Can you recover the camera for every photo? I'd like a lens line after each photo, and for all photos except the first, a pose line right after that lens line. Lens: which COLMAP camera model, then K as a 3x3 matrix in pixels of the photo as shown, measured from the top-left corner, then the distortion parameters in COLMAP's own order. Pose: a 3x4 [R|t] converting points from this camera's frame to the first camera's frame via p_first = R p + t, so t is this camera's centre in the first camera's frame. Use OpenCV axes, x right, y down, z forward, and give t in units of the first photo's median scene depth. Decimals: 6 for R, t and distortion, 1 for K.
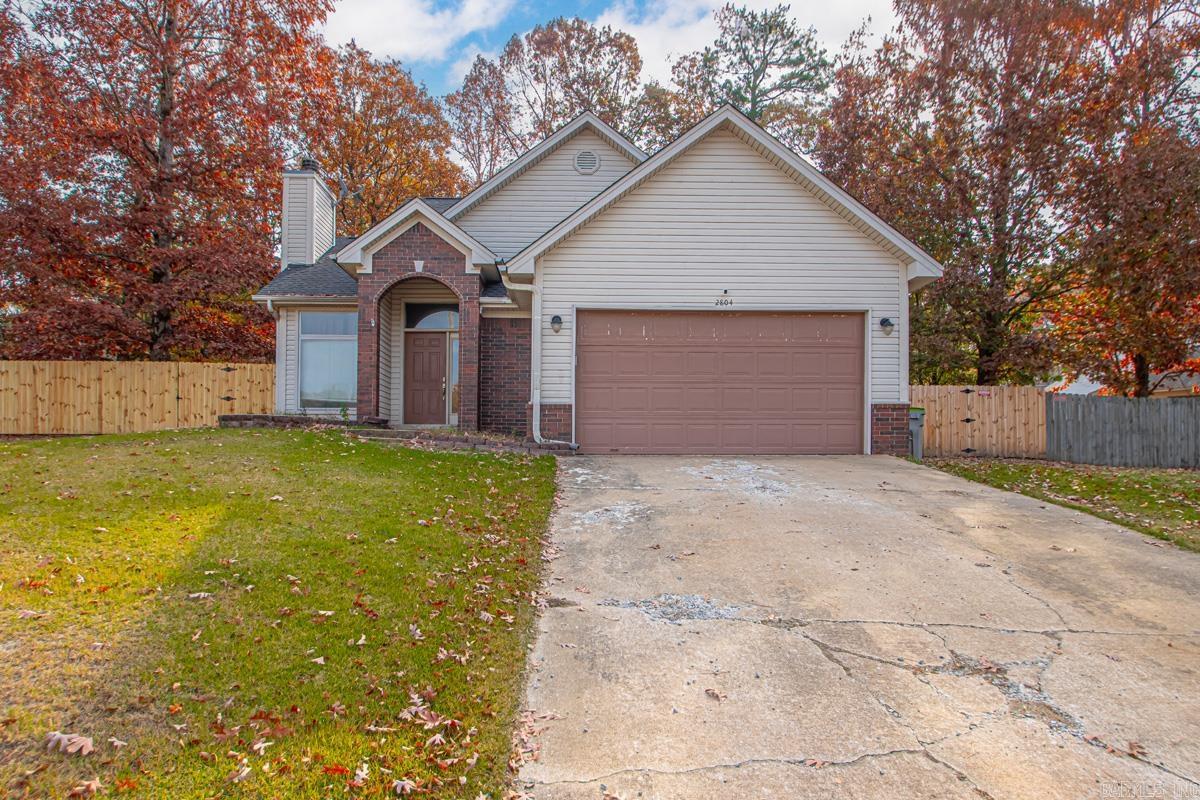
lens RADIAL K [[729.4, 0, 631.8], [0, 729.4, 383.4], [0, 0, 1]] dist [0.000360, -0.023569]
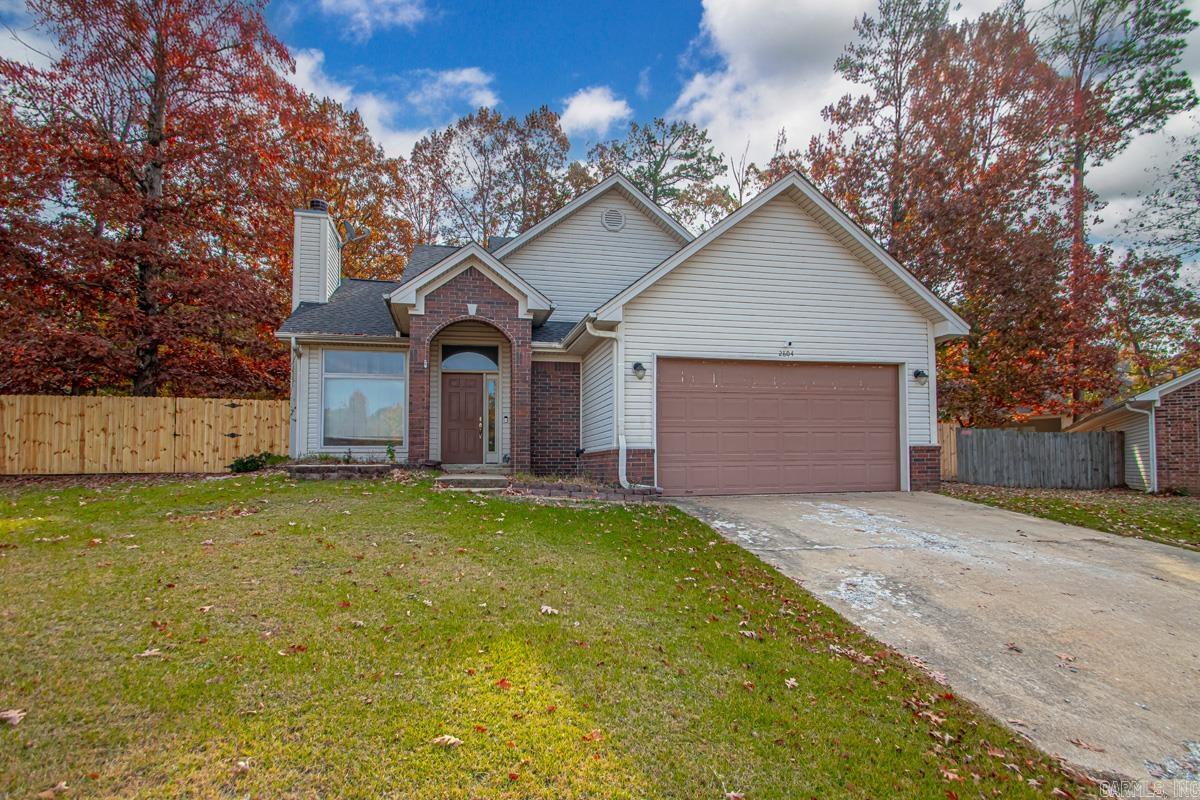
lens RADIAL K [[575.0, 0, 619.0], [0, 575.0, 399.8], [0, 0, 1]] dist [0.020108, -0.019190]
pose [[0.983570, 0.008194, 0.180341, -0.231699], [-0.005618, 0.999875, -0.014788, -0.023663], [-0.180440, 0.013532, 0.983493, 0.172260]]
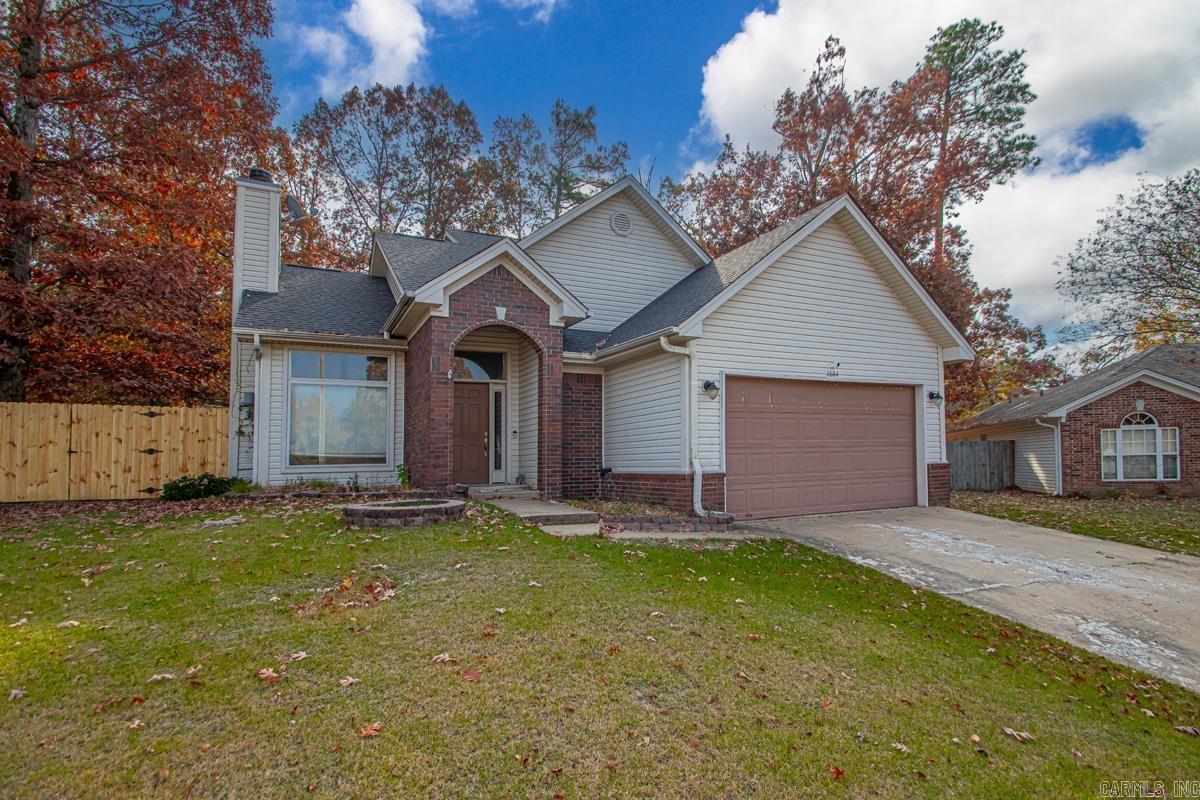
lens RADIAL K [[556.4, 0, 608.3], [0, 556.4, 396.6], [0, 0, 1]] dist [0.022224, -0.018241]
pose [[0.917838, 0.023577, 0.396254, -0.435961], [-0.018405, 0.999689, -0.016850, -0.047958], [-0.396528, 0.008173, 0.917986, 0.311251]]
